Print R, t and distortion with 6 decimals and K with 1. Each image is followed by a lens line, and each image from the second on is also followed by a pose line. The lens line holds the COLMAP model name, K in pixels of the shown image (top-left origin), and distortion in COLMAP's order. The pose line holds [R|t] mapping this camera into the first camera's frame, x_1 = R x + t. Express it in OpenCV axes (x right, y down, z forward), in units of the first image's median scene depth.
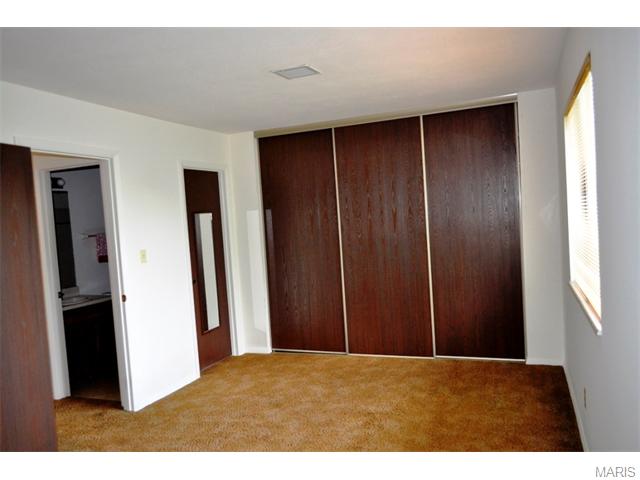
lens RADIAL K [[499.6, 0, 328.5], [0, 499.6, 240.9], [0, 0, 1]] dist [-0.008927, -0.002100]
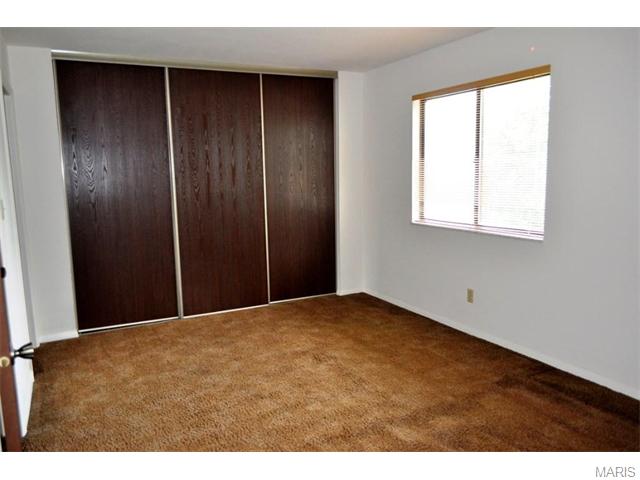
lens RADIAL K [[499.6, 0, 328.5], [0, 499.6, 240.9], [0, 0, 1]] dist [-0.008927, -0.002100]
pose [[0.654395, -0.059086, 0.753841, -0.520801], [0.013342, 0.997689, 0.066617, 0.027930], [-0.756035, -0.033536, 0.653671, 0.205767]]
